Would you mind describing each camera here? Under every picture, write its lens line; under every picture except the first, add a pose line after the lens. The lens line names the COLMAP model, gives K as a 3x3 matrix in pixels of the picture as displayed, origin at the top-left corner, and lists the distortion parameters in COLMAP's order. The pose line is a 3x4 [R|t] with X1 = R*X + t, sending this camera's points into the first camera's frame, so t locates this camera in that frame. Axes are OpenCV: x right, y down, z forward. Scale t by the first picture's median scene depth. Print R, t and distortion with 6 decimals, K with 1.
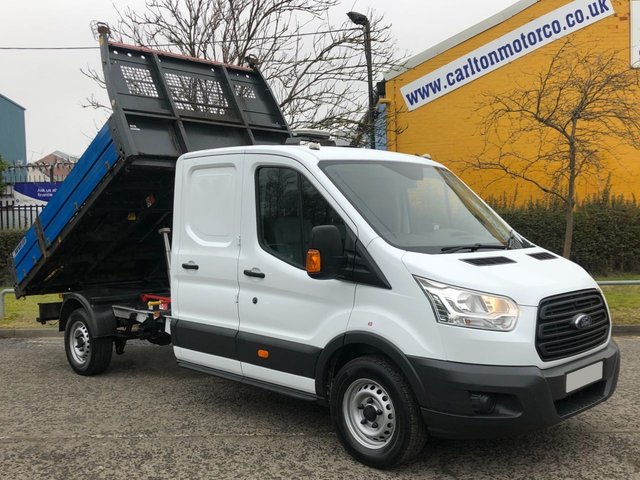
lens RADIAL K [[715.1, 0, 334.0], [0, 715.1, 238.8], [0, 0, 1]] dist [0.022036, 0.052011]
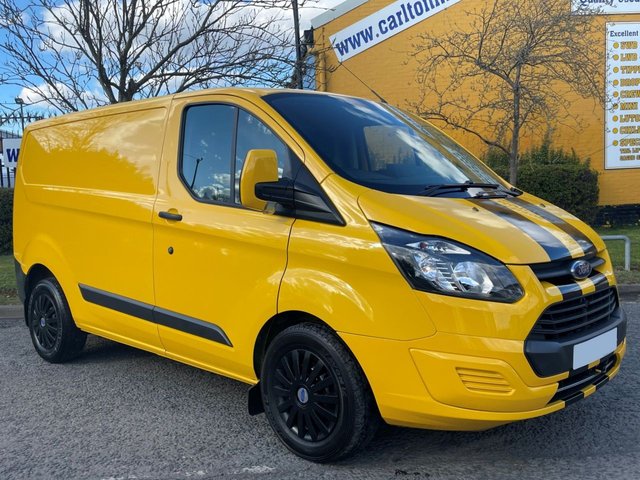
lens RADIAL K [[633.0, 0, 320.0], [0, 633.0, 240.0], [0, 0, 1]] dist [0.035603, 0.003457]
pose [[0.996492, -0.016590, 0.082022, 0.008861], [0.012741, 0.998803, 0.047229, 0.014681], [-0.082707, -0.046019, 0.995511, 0.176407]]
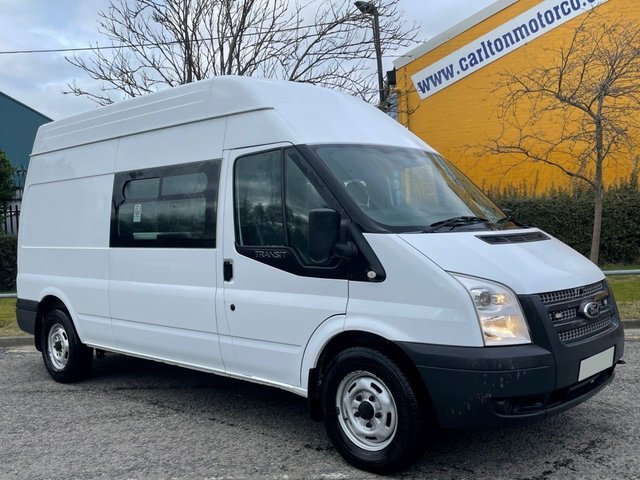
lens RADIAL K [[643.1, 0, 323.2], [0, 643.1, 235.9], [0, 0, 1]] dist [0.026006, 0.011067]
pose [[0.998133, -0.026271, -0.055146, 0.017061], [0.025939, 0.999641, -0.006721, 0.008623], [0.055303, 0.005278, 0.998456, 0.131220]]
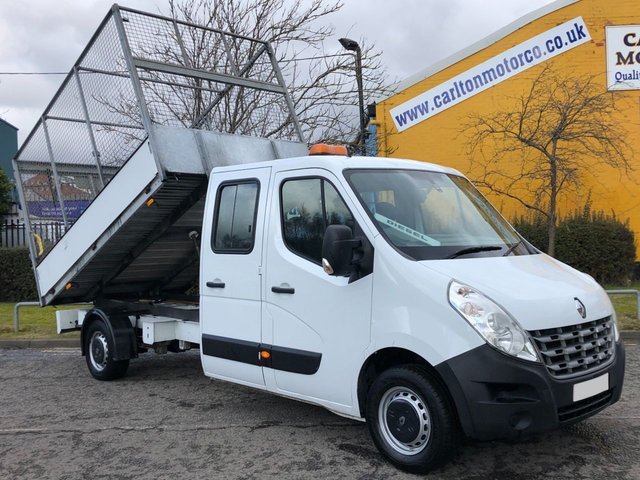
lens RADIAL K [[721.6, 0, 326.5], [0, 721.6, 234.0], [0, 0, 1]] dist [0.049610, -0.021500]
pose [[0.999956, -0.005821, 0.007320, -0.009873], [0.006049, 0.999486, -0.031472, 0.004419], [-0.007133, 0.031515, 0.999478, -0.057860]]
